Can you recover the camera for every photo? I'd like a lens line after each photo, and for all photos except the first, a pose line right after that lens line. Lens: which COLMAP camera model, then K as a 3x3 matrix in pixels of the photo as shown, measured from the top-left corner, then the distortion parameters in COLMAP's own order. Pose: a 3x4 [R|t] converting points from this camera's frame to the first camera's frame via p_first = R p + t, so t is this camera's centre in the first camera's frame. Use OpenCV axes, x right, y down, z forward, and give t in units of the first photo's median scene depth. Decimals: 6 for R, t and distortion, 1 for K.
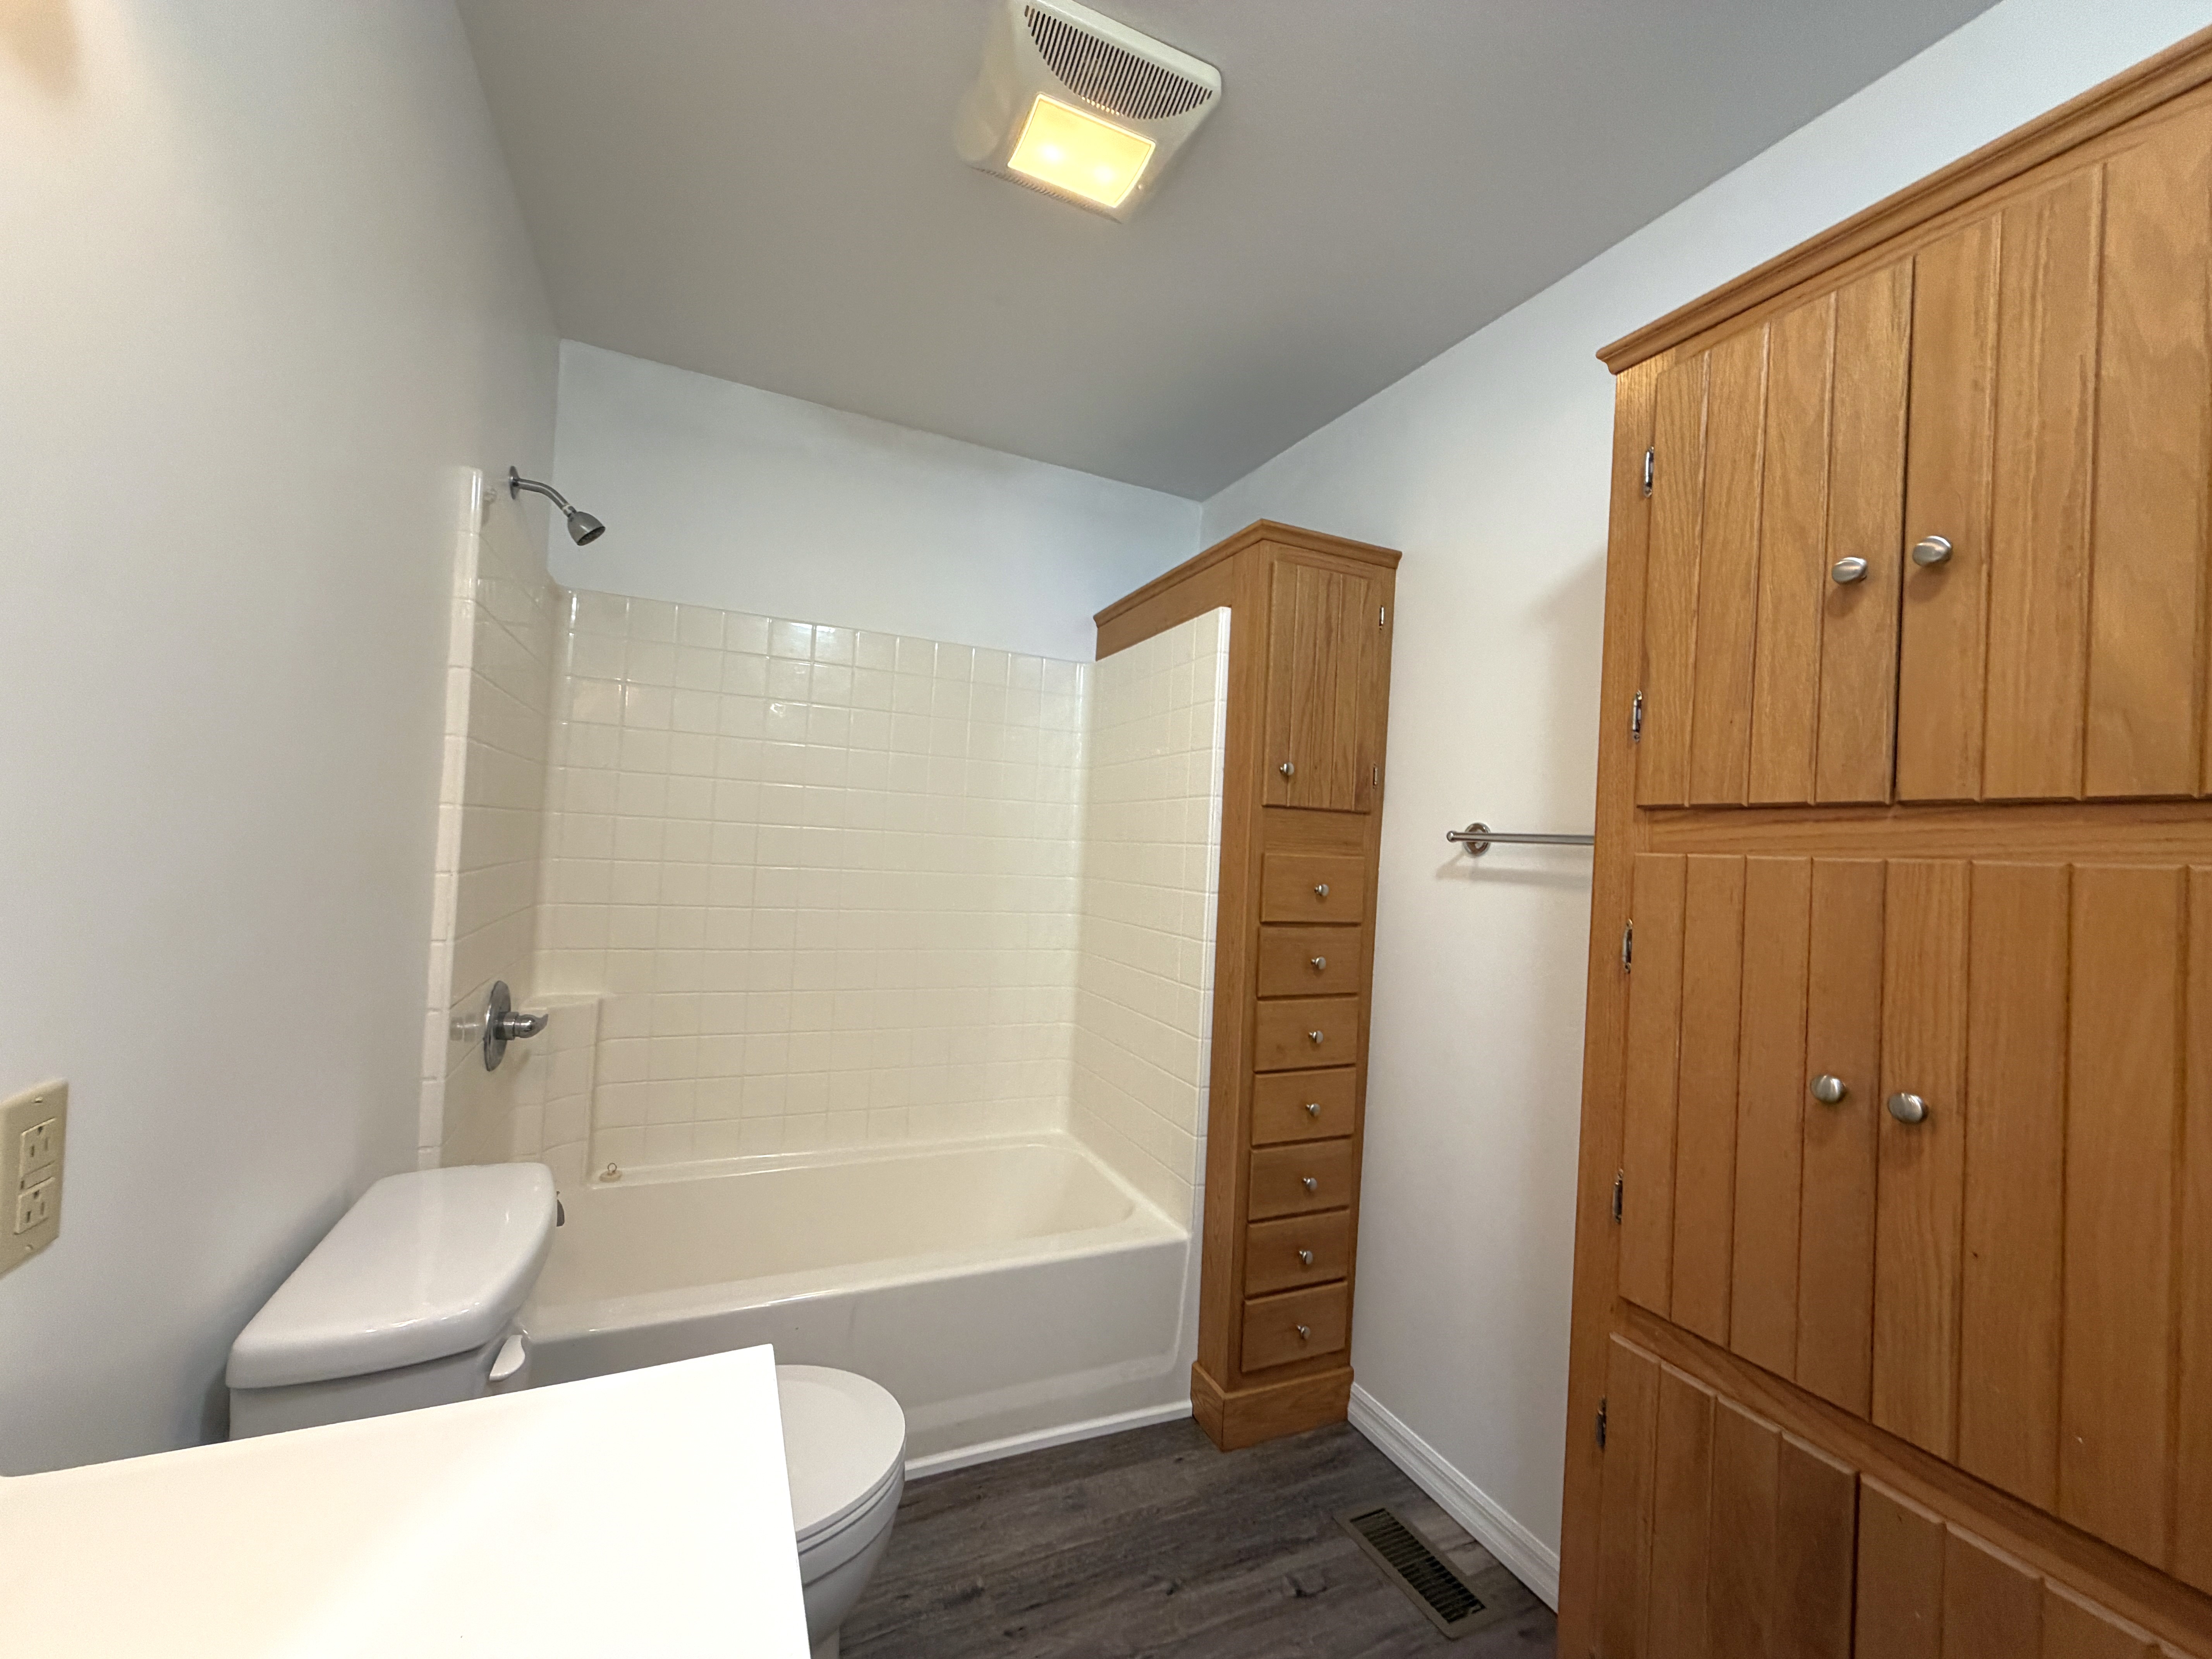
lens RADIAL K [[880.3, 0, 1106.0], [0, 880.3, 829.5], [0, 0, 1]] dist [-0.000157, 0.000184]
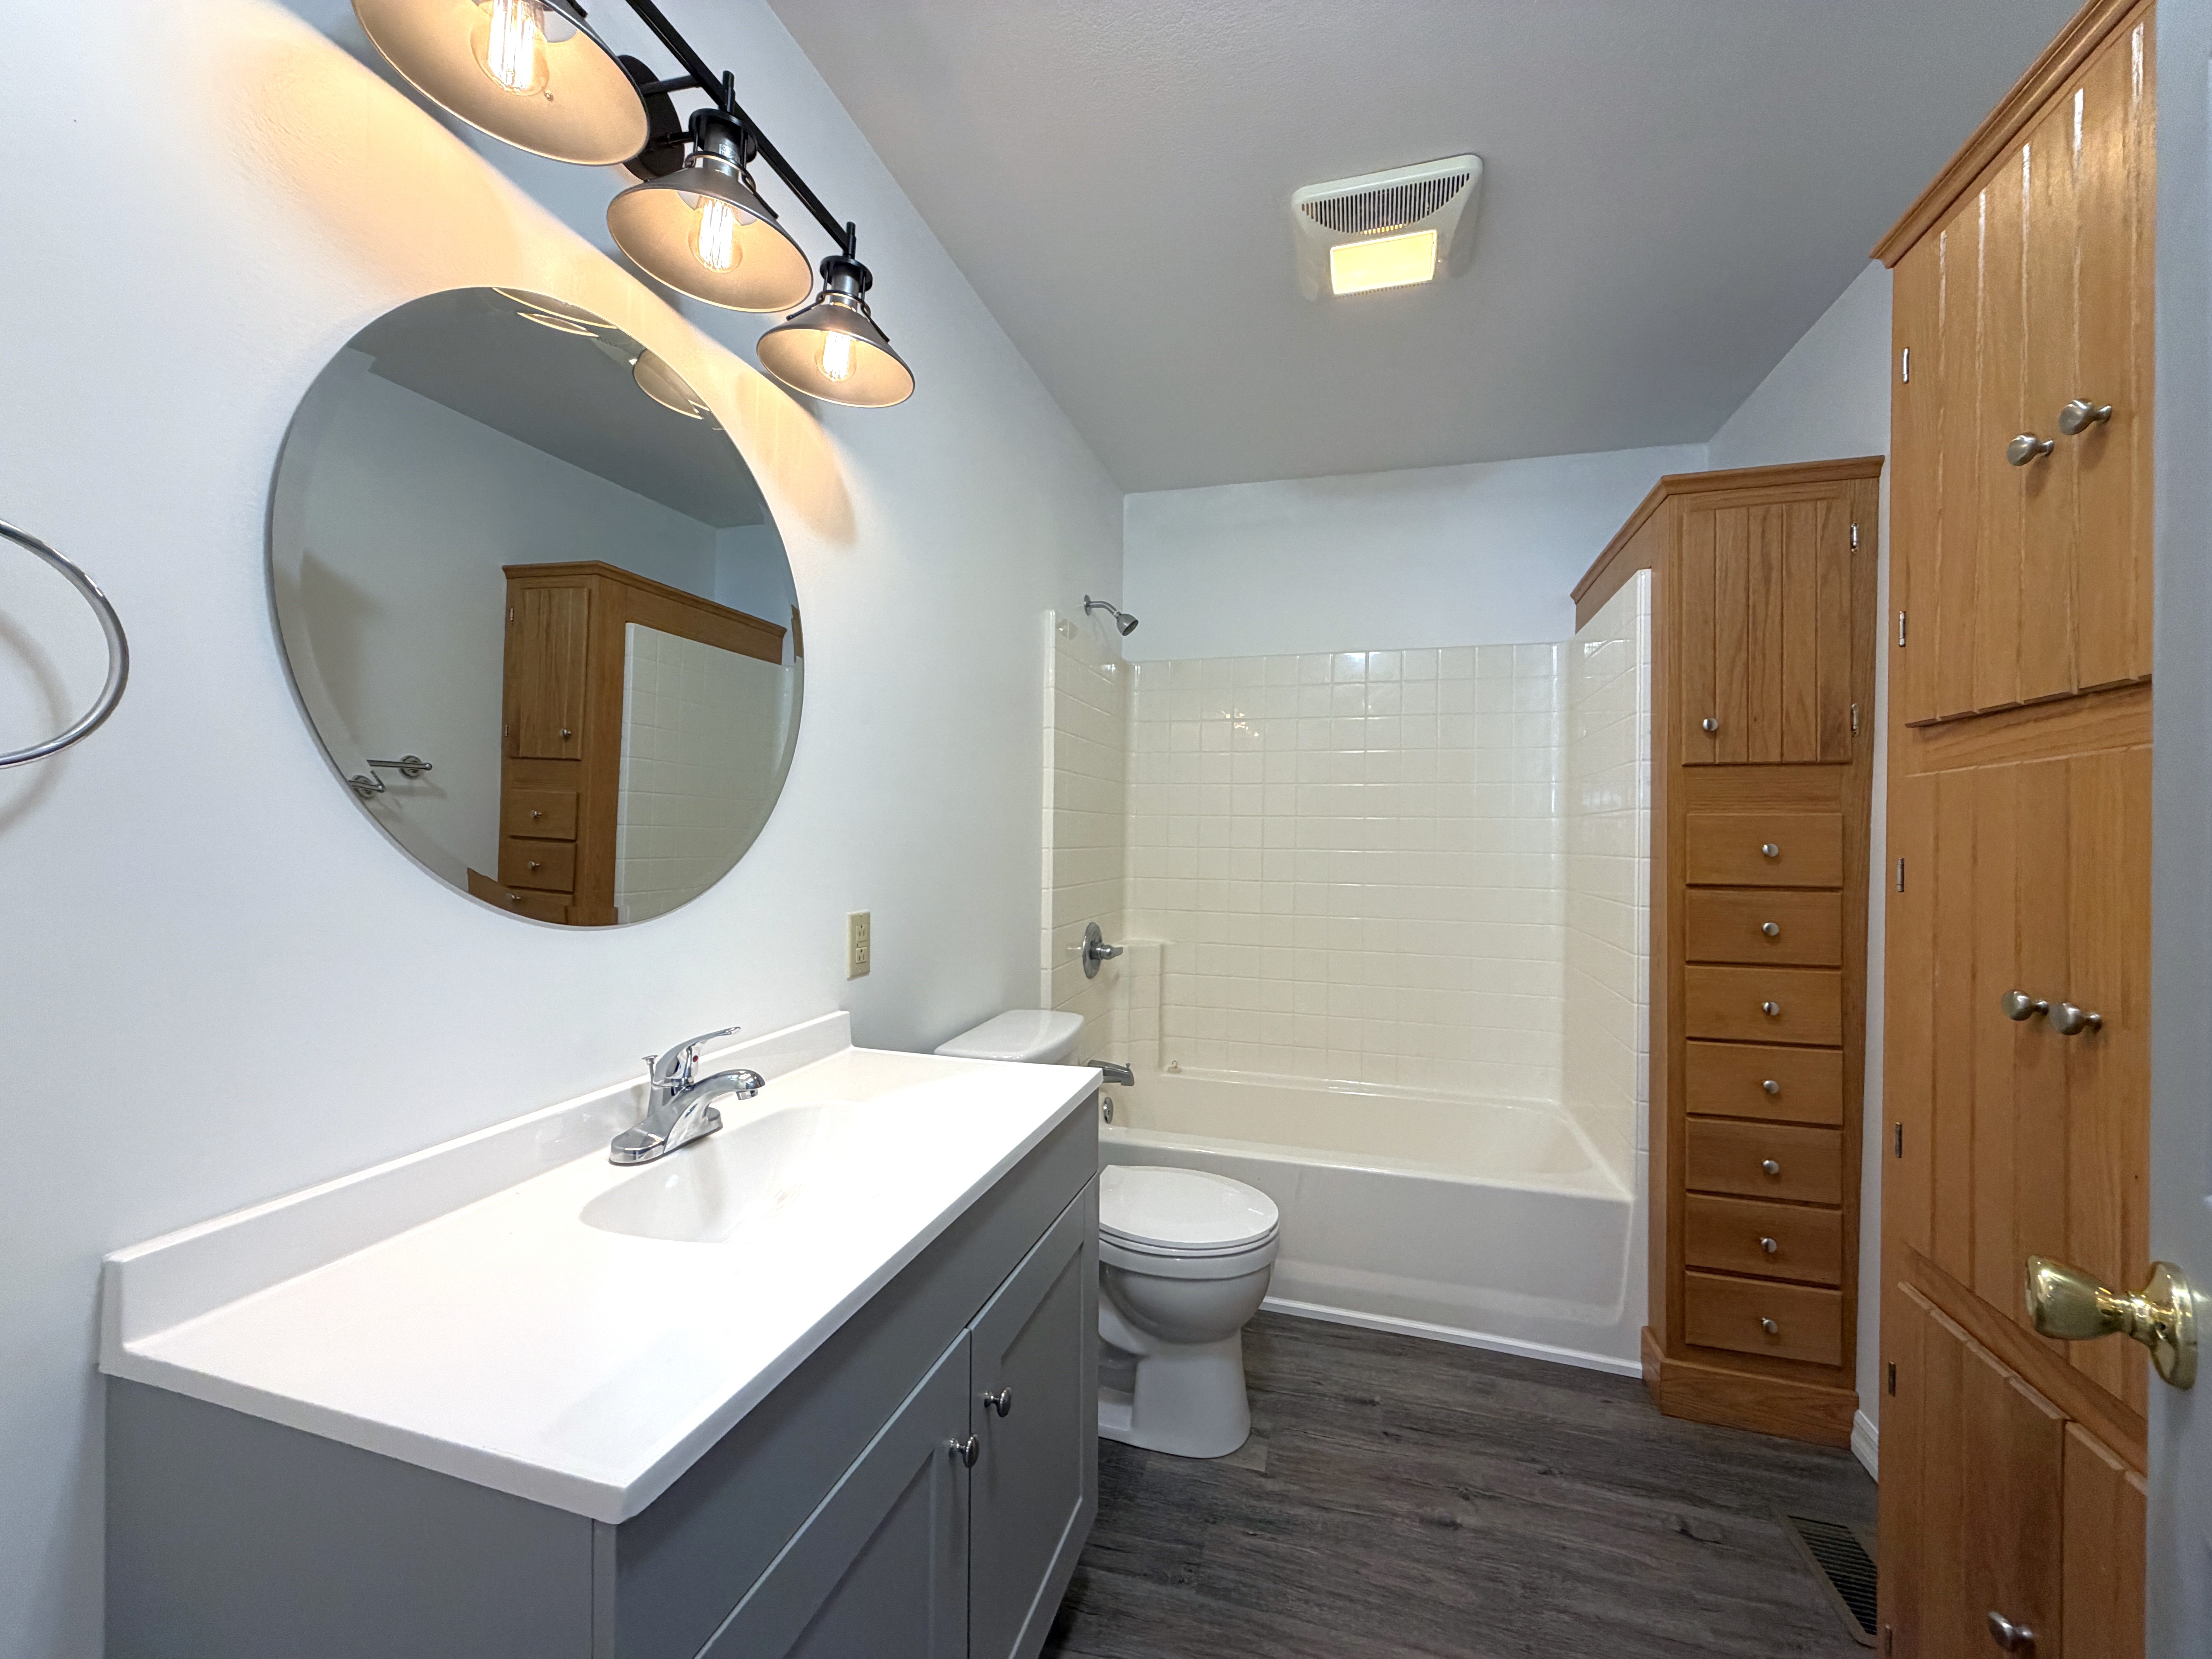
lens RADIAL K [[880.3, 0, 1106.0], [0, 880.3, 829.5], [0, 0, 1]] dist [-0.000157, 0.000184]
pose [[0.758025, -0.046777, -0.650545, 0.327089], [0.040238, 0.998879, -0.024937, 0.042947], [0.650983, -0.007273, 0.759058, -0.160124]]
